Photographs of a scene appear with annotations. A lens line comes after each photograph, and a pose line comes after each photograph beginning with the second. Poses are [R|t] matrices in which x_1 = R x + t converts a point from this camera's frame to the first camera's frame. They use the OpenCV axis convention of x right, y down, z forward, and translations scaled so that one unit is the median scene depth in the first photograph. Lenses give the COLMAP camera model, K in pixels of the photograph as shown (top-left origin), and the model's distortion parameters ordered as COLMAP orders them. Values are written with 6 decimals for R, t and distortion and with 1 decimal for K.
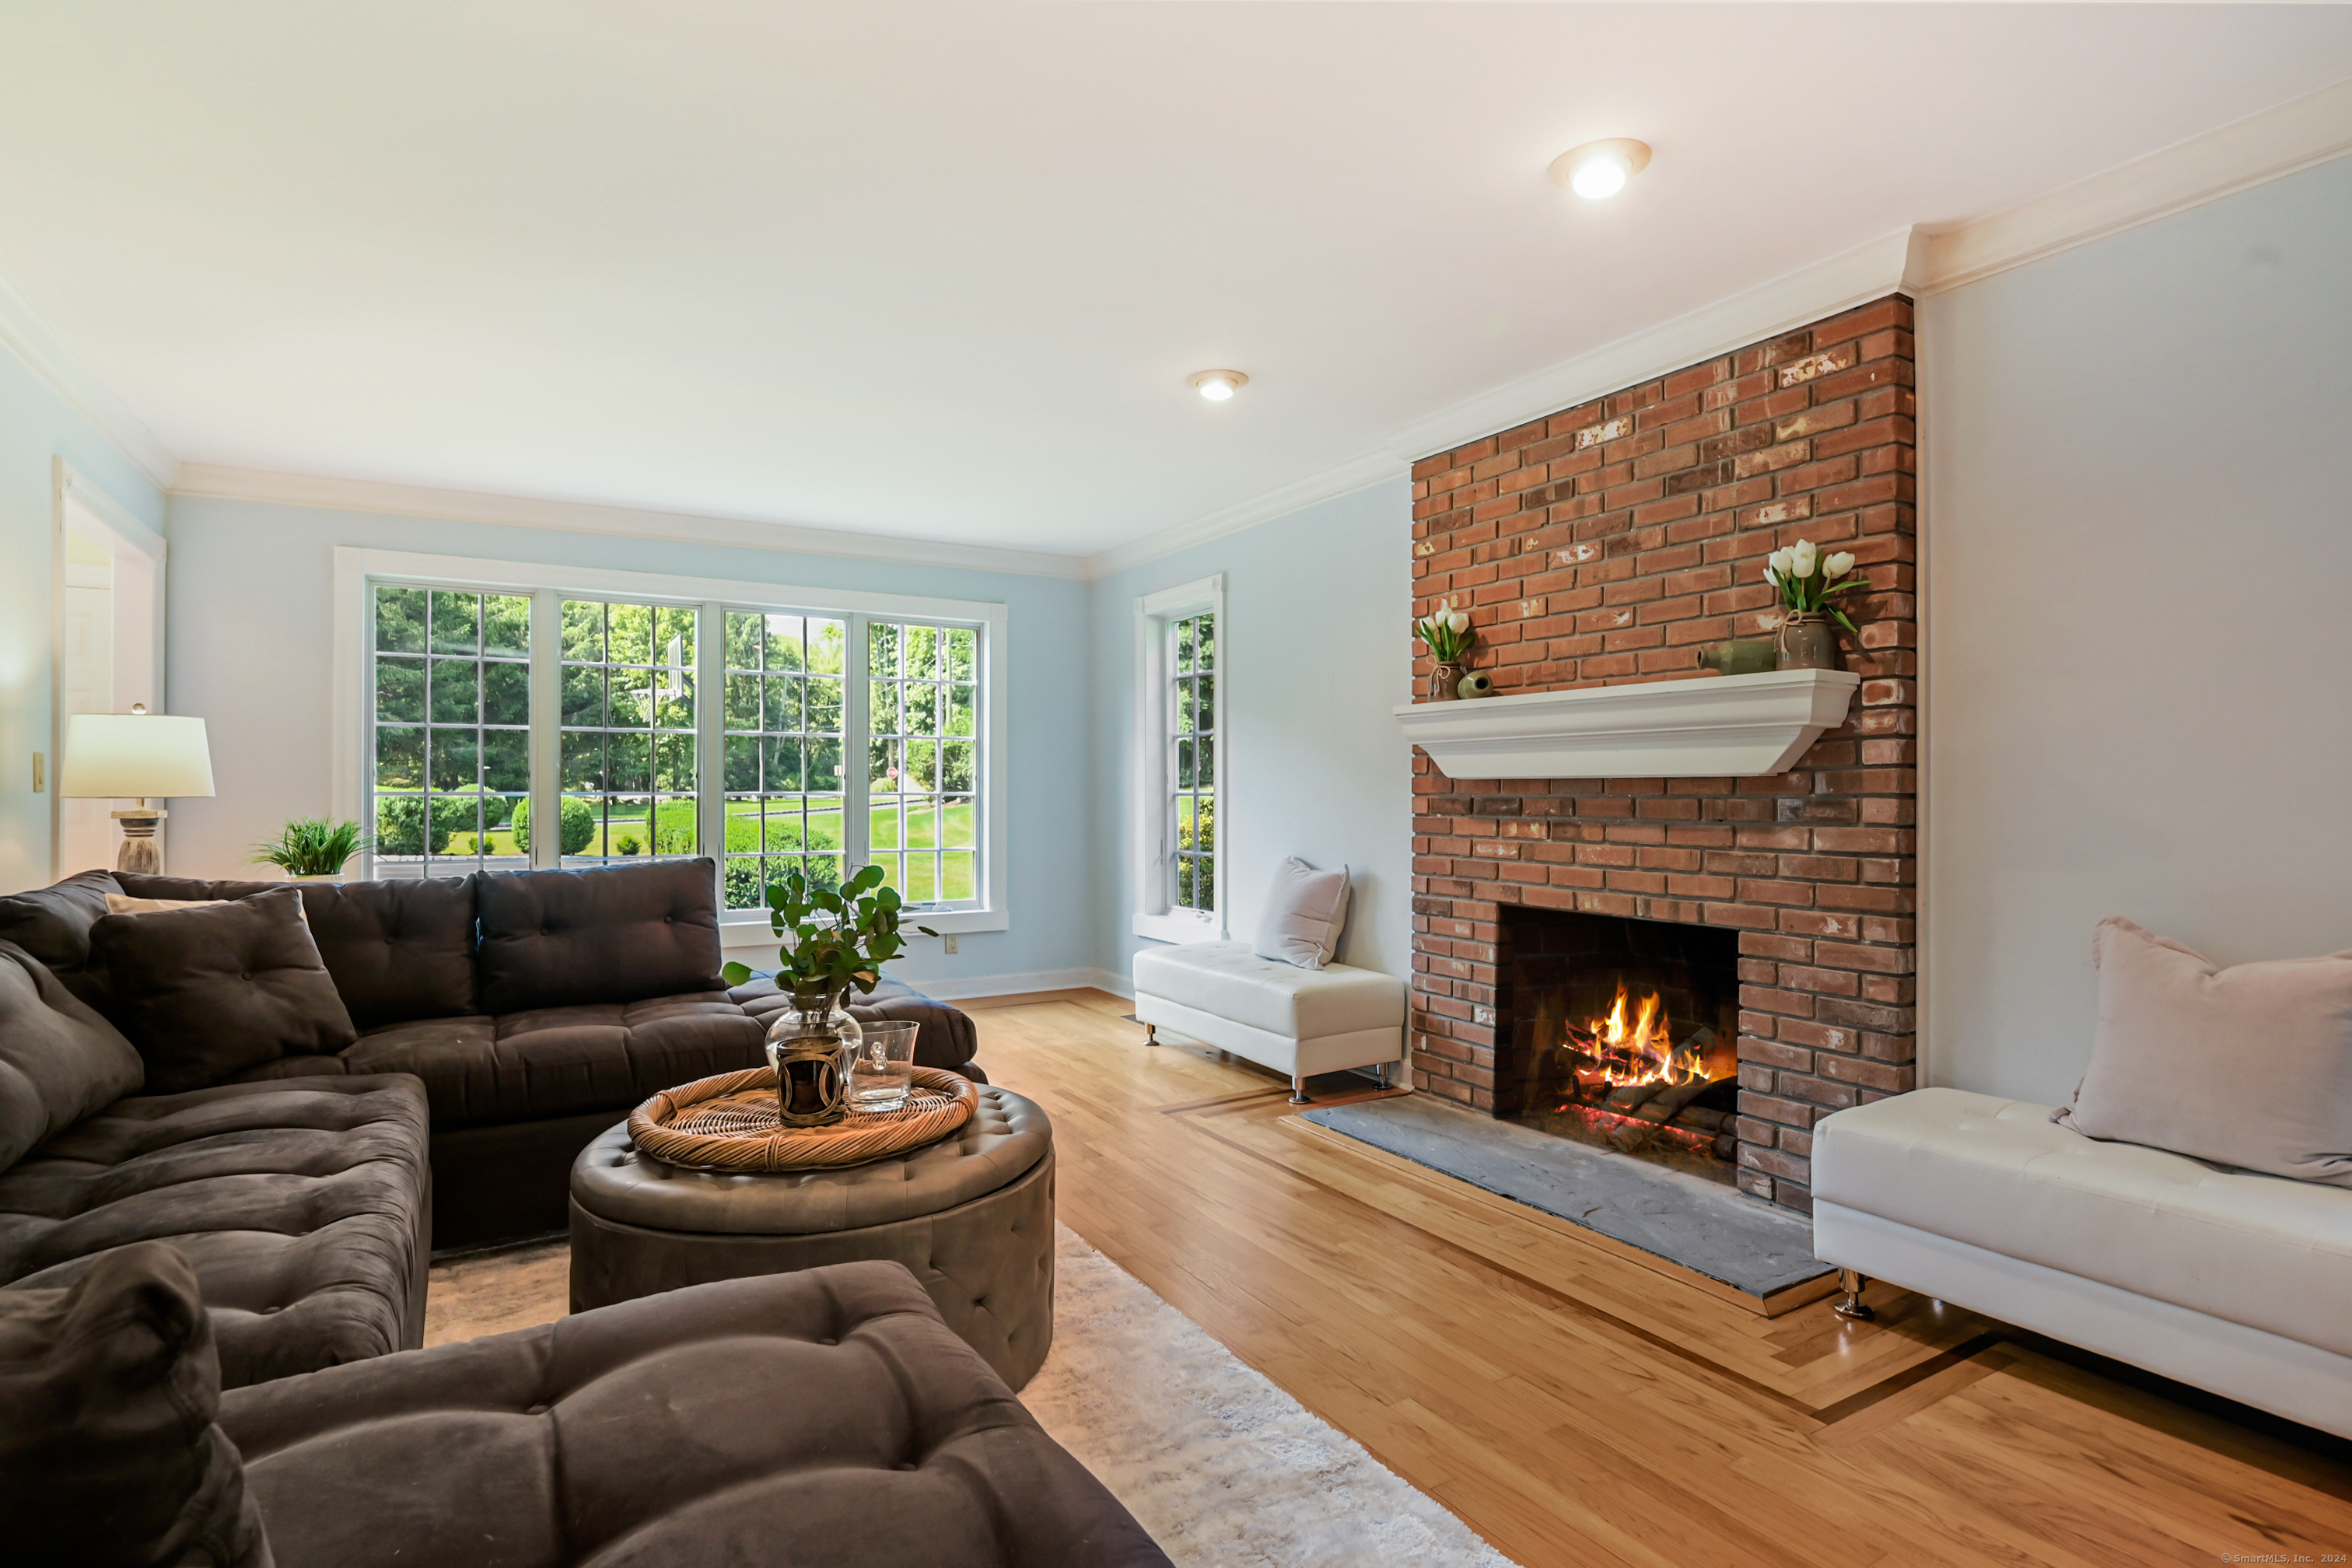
lens RADIAL K [[1170.4, 0, 1167.8], [0, 1170.4, 786.7], [0, 0, 1]] dist [-0.002723, 0.001042]
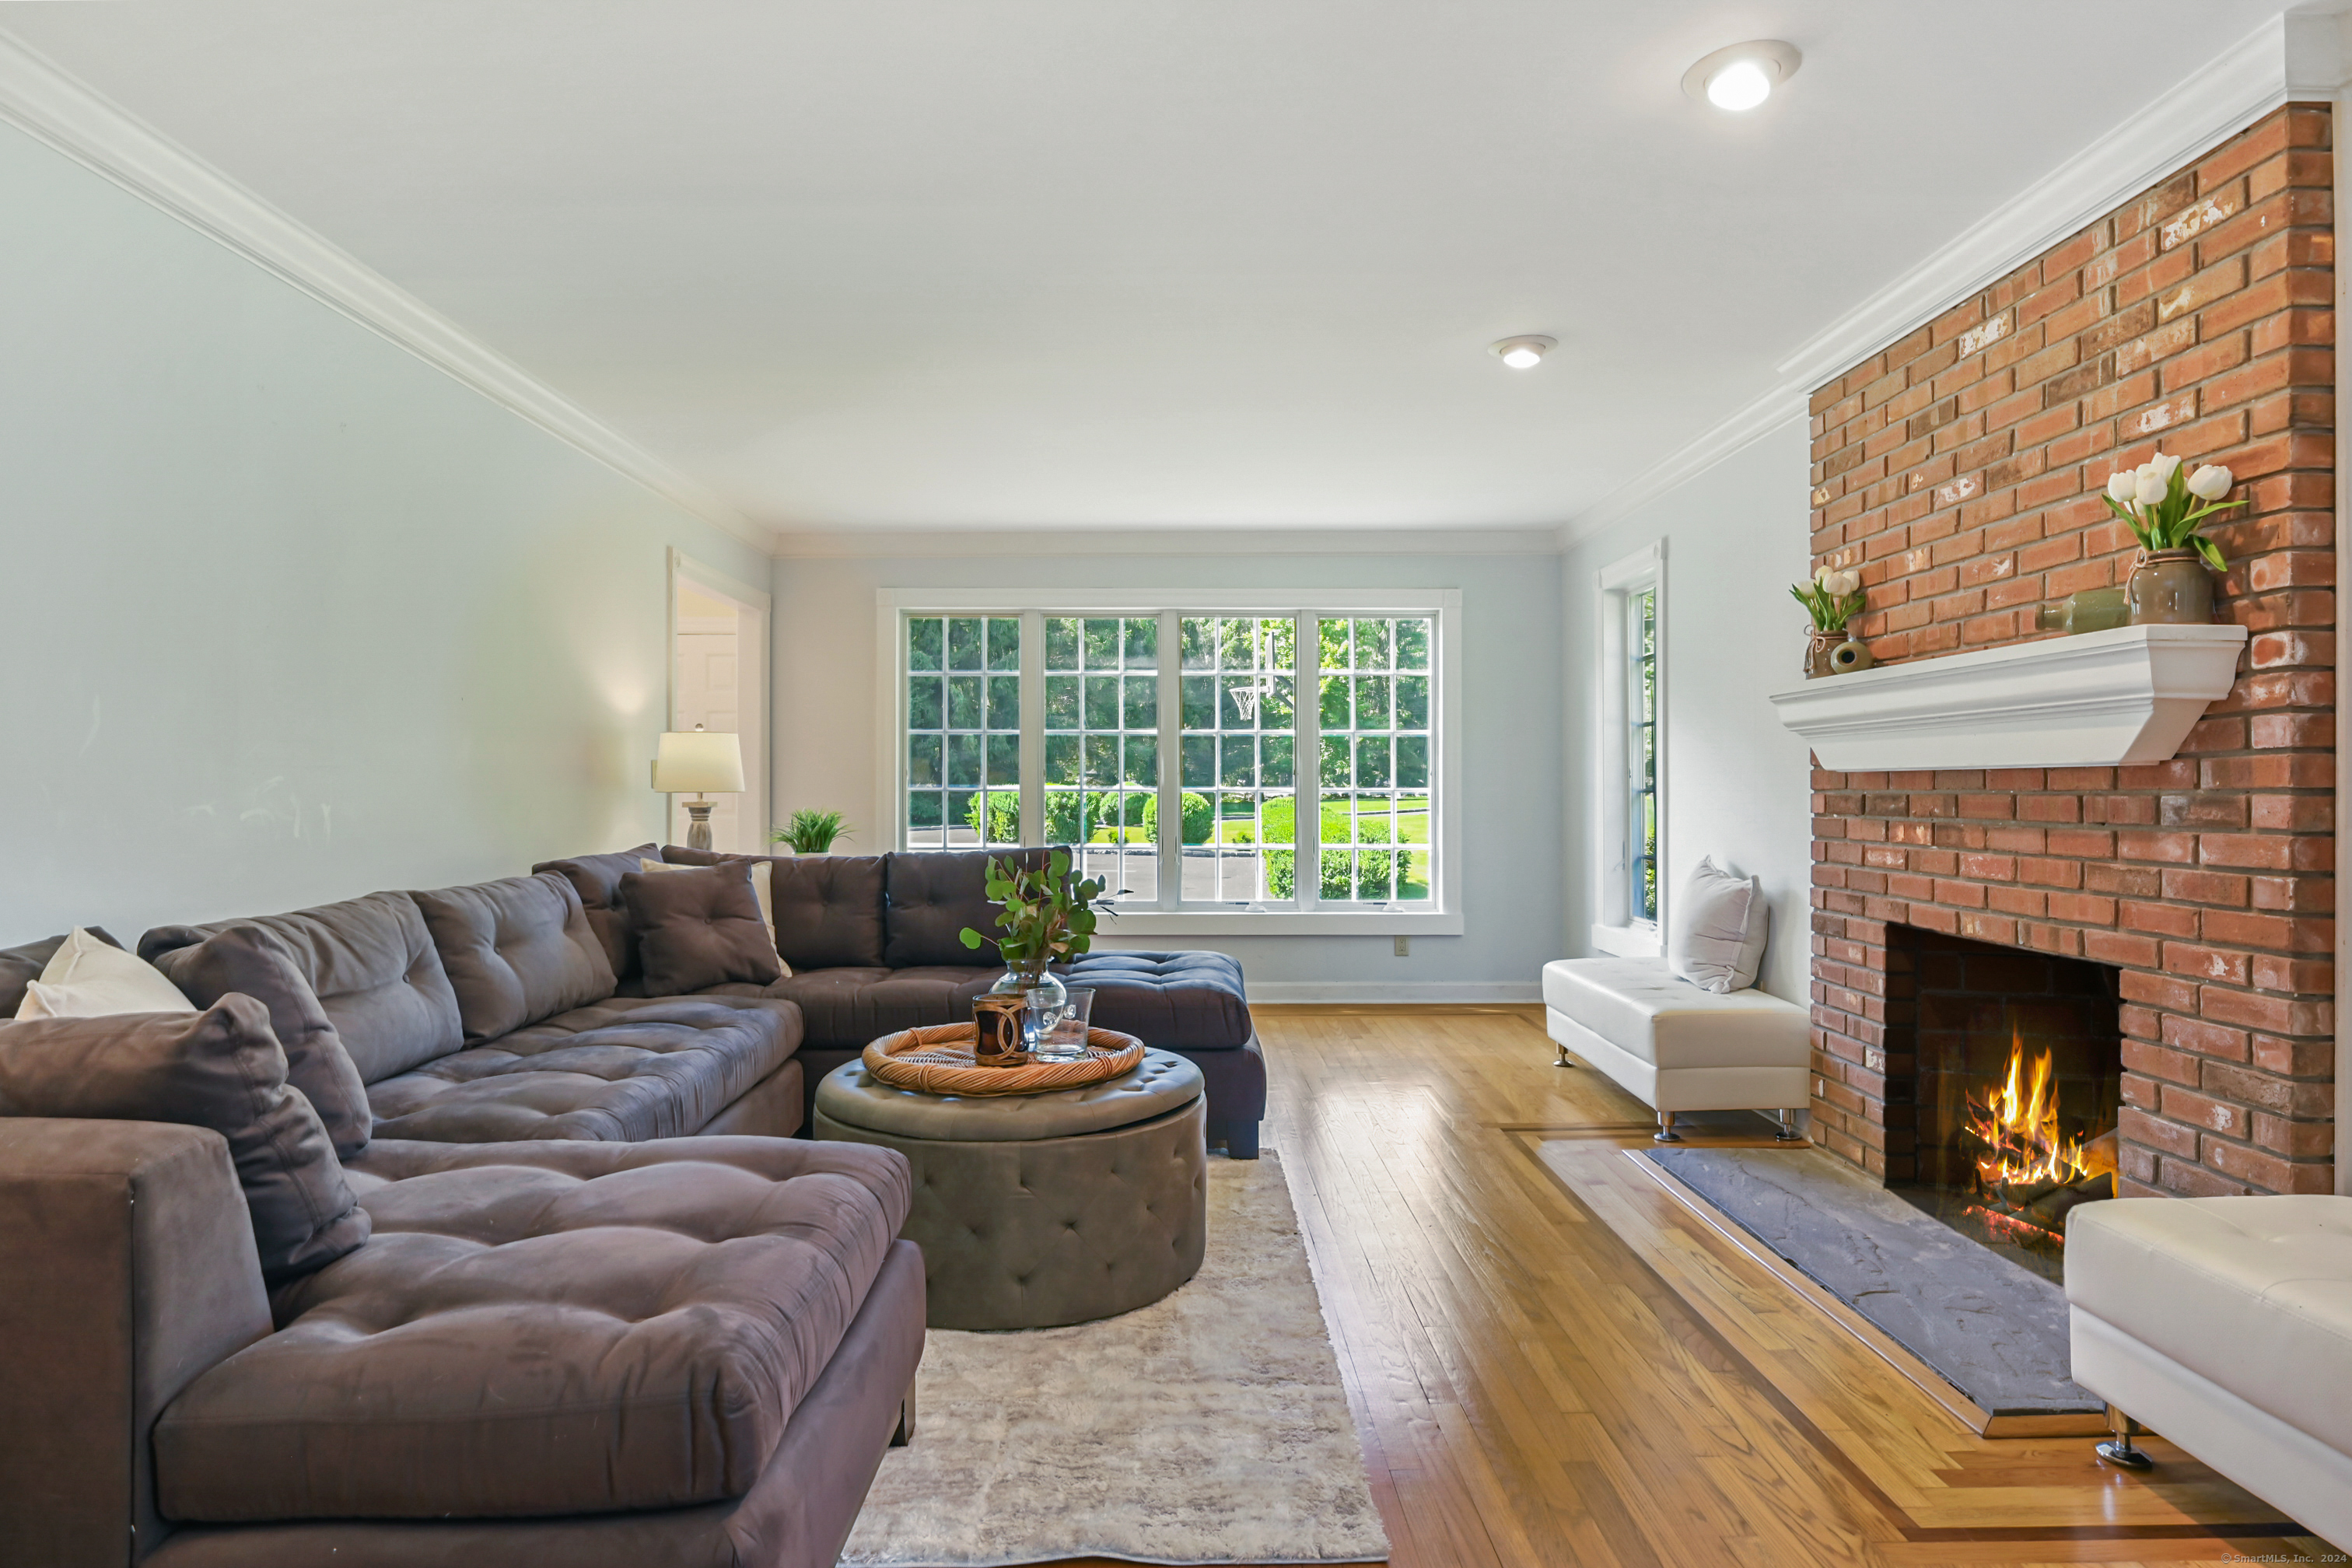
lens RADIAL K [[1304.5, 0, 1177.5], [0, 1304.5, 782.9], [0, 0, 1]] dist [-0.002742, 0.001081]
pose [[0.866762, -0.002585, -0.498715, 0.371476], [0.002287, 0.999997, -0.001209, 0.001754], [0.498716, -0.000093, 0.866765, -0.044731]]
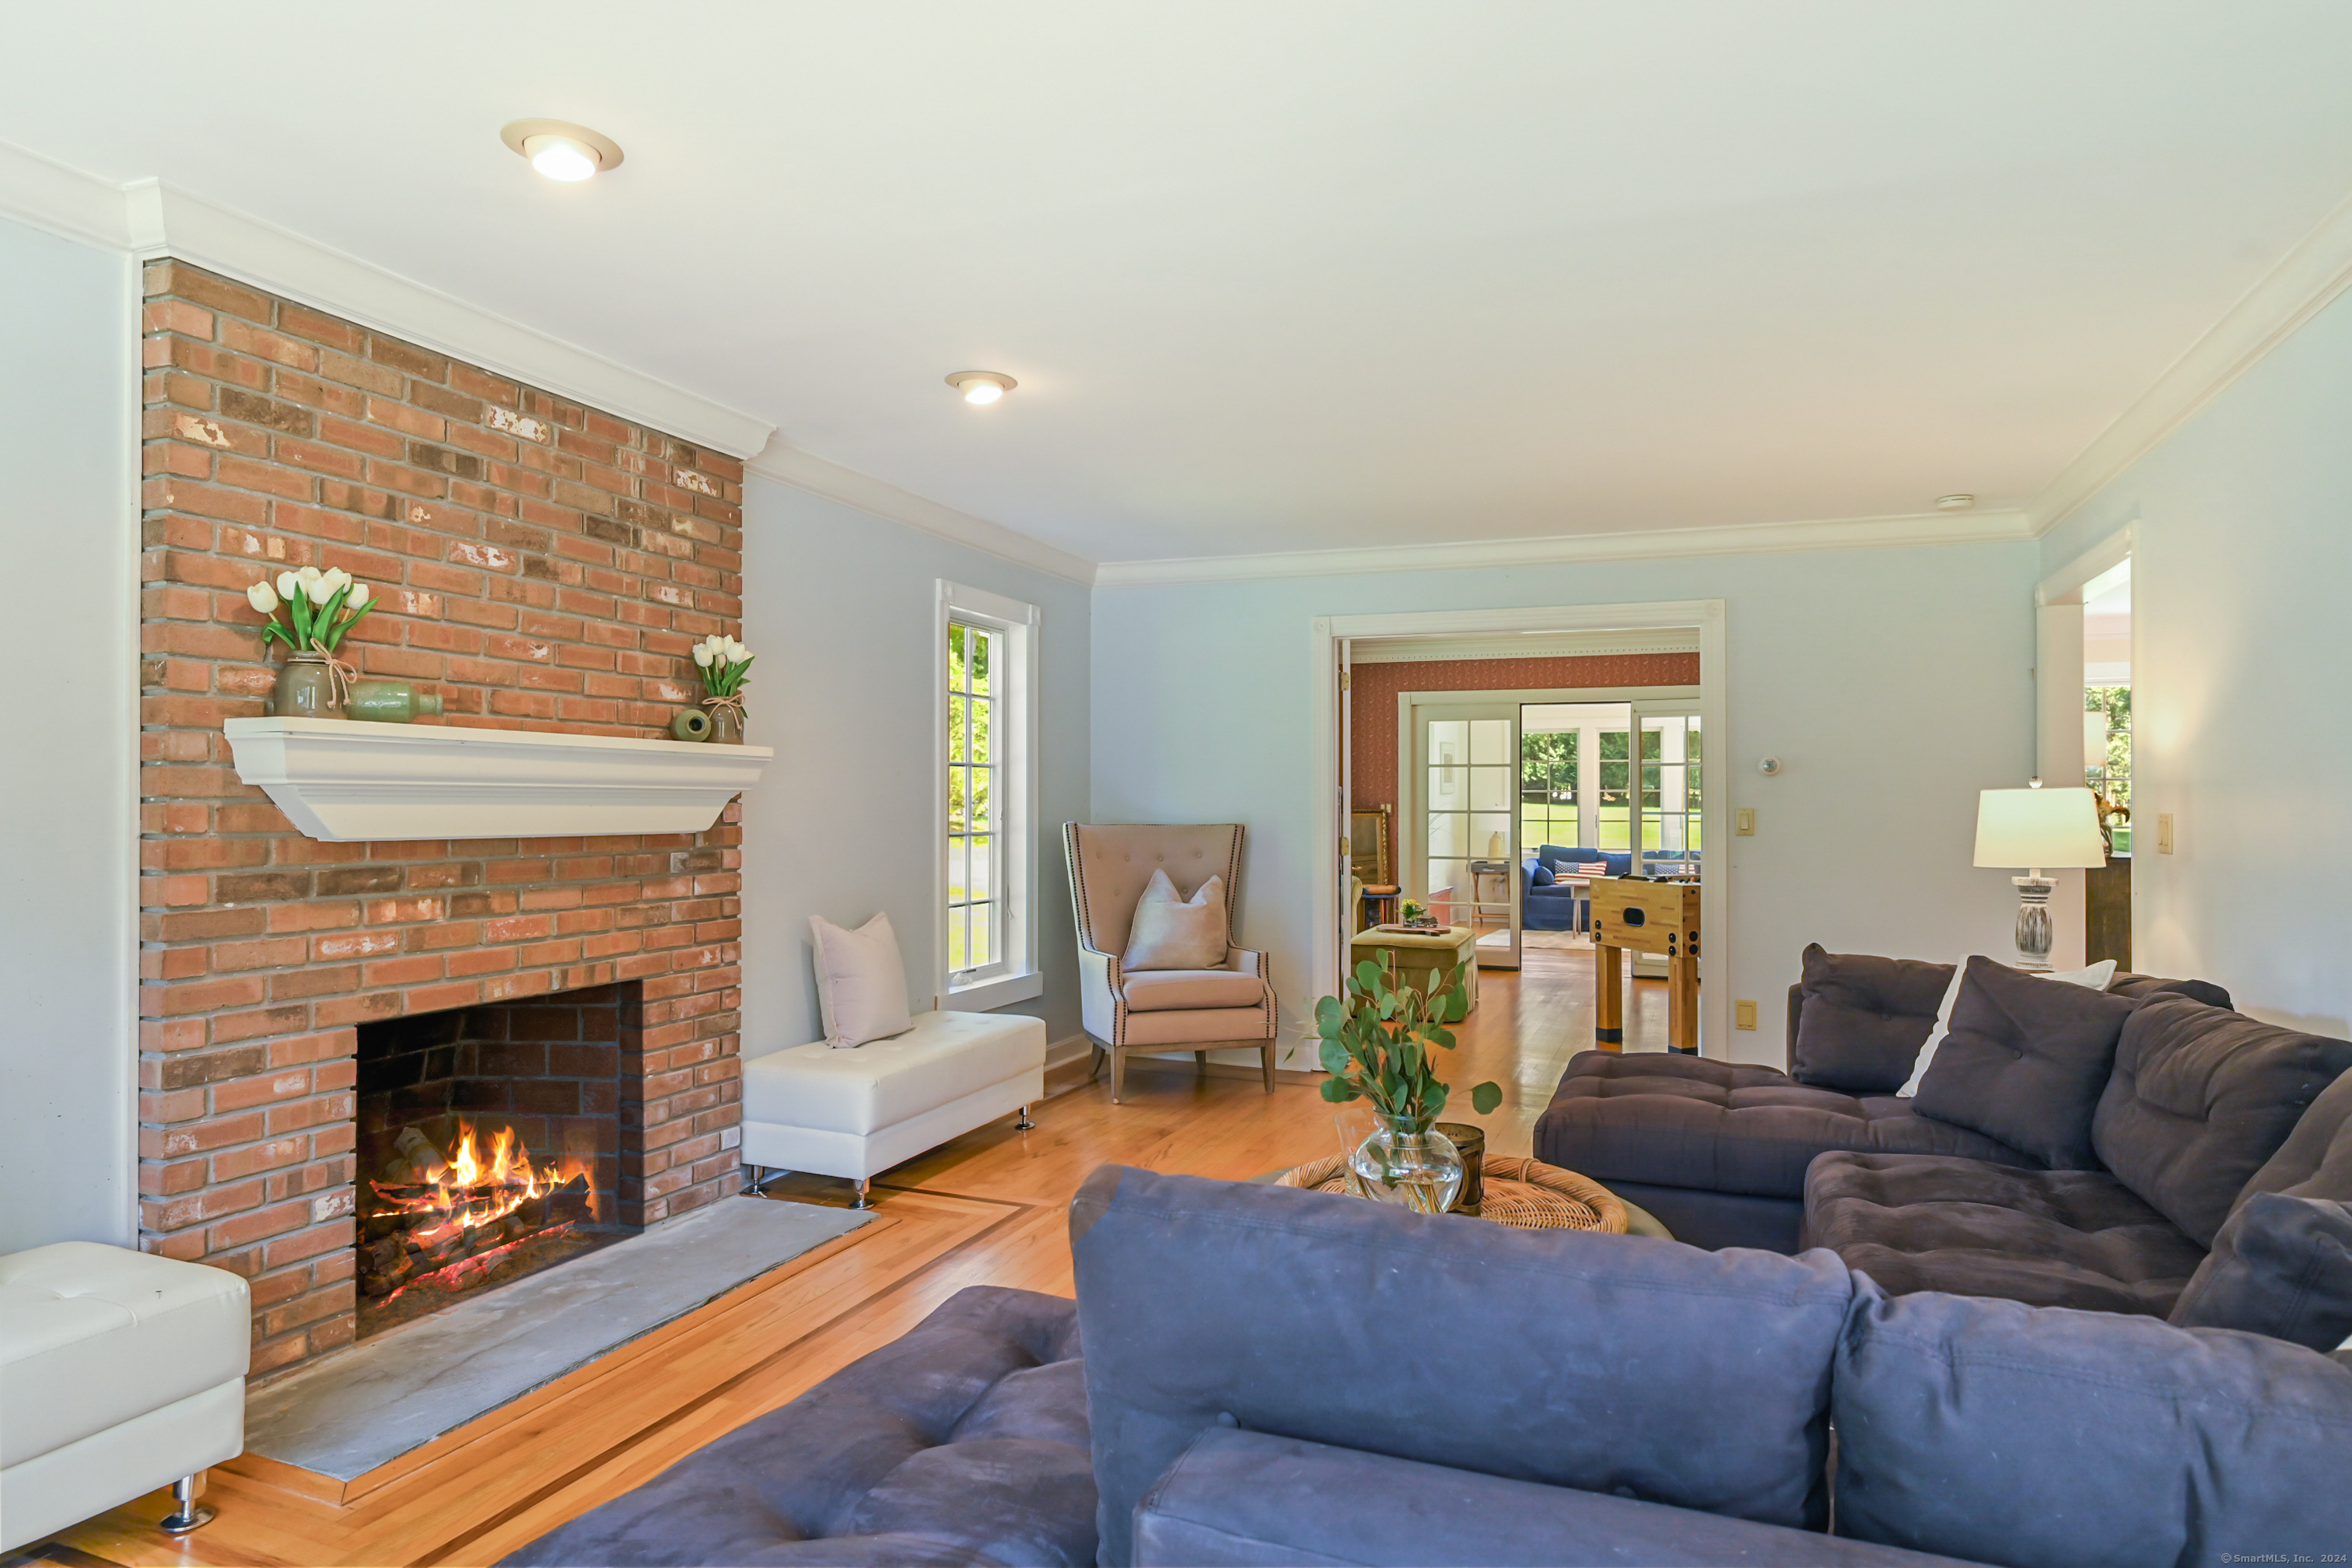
lens RADIAL K [[1348.5, 0, 1179.0], [0, 1348.5, 796.5], [0, 0, 1]] dist [0.002671, -0.000618]
pose [[-0.612404, 0.001617, 0.790544, -0.750409], [-0.006838, 0.999950, -0.007342, -0.035200], [-0.790516, -0.009902, -0.612362, 1.336540]]
